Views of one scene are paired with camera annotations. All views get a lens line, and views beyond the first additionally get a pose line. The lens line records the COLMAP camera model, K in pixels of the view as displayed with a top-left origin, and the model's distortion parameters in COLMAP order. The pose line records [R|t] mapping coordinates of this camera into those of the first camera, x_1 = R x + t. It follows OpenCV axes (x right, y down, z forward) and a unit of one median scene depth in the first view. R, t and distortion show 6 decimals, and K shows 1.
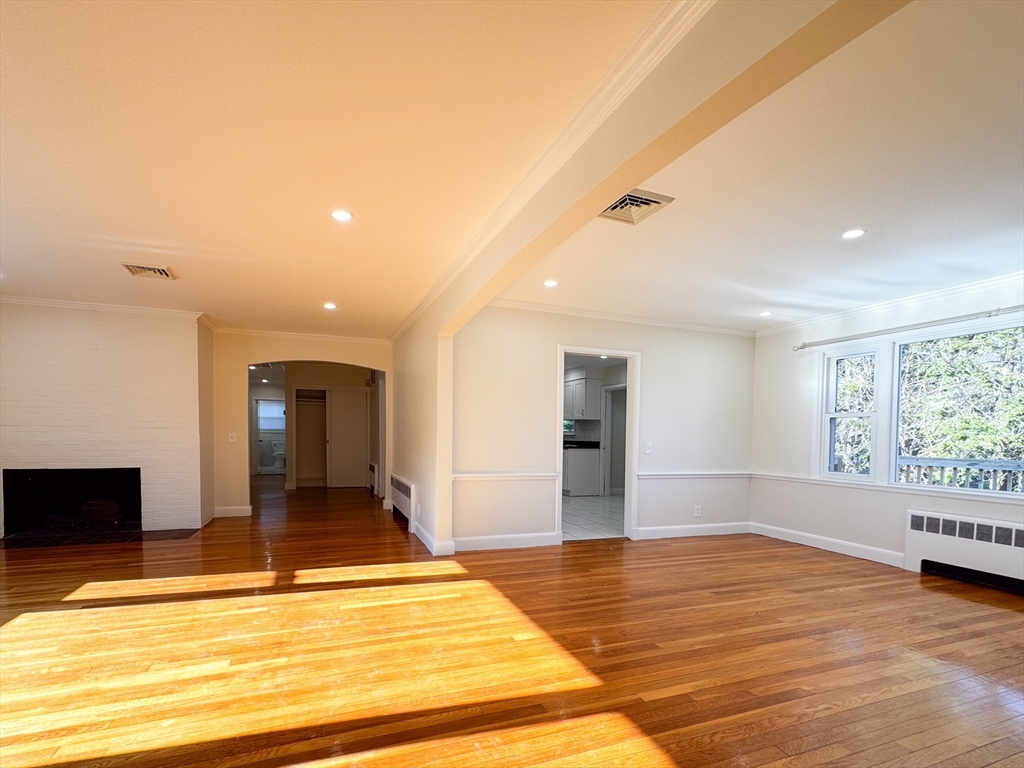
lens RADIAL K [[420.8, 0, 464.9], [0, 420.8, 452.9], [0, 0, 1]] dist [-0.000473, -0.000147]
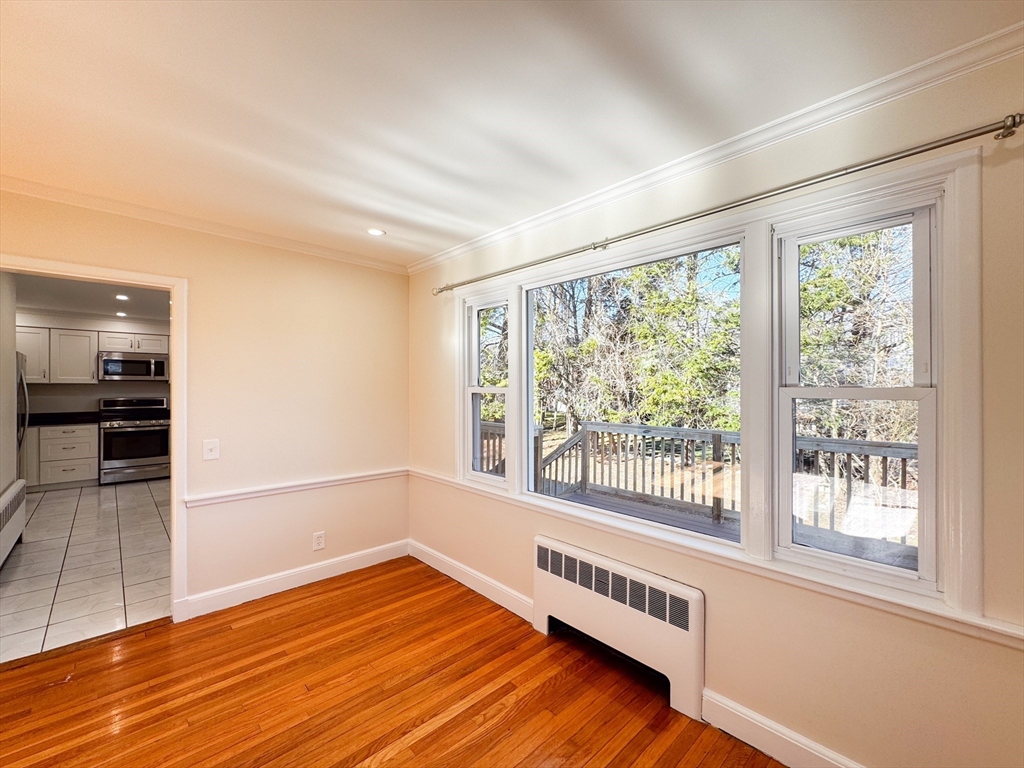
lens RADIAL K [[405.8, 0, 509.3], [0, 405.8, 396.9], [0, 0, 1]] dist [0.001592, 0.000229]
pose [[0.899231, -0.036752, 0.435928, 0.733082], [0.041742, 0.999127, -0.001871, -0.084734], [-0.435478, 0.019879, 0.899980, 0.428595]]
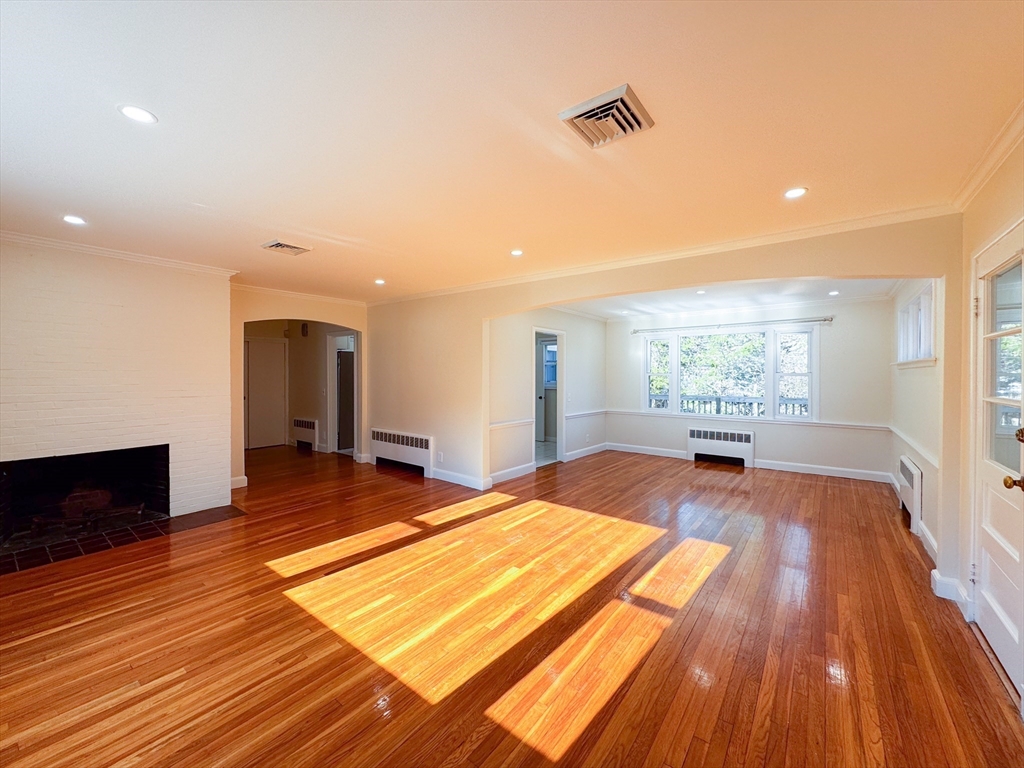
lens RADIAL K [[413.5, 0, 512.0], [0, 413.5, 384.0], [0, 0, 1]] dist [-0.000919, -0.000057]
pose [[0.831861, -0.015469, 0.554768, -0.582623], [0.027145, 0.999549, -0.012833, -0.050987], [-0.554319, 0.025735, 0.831906, -0.084585]]
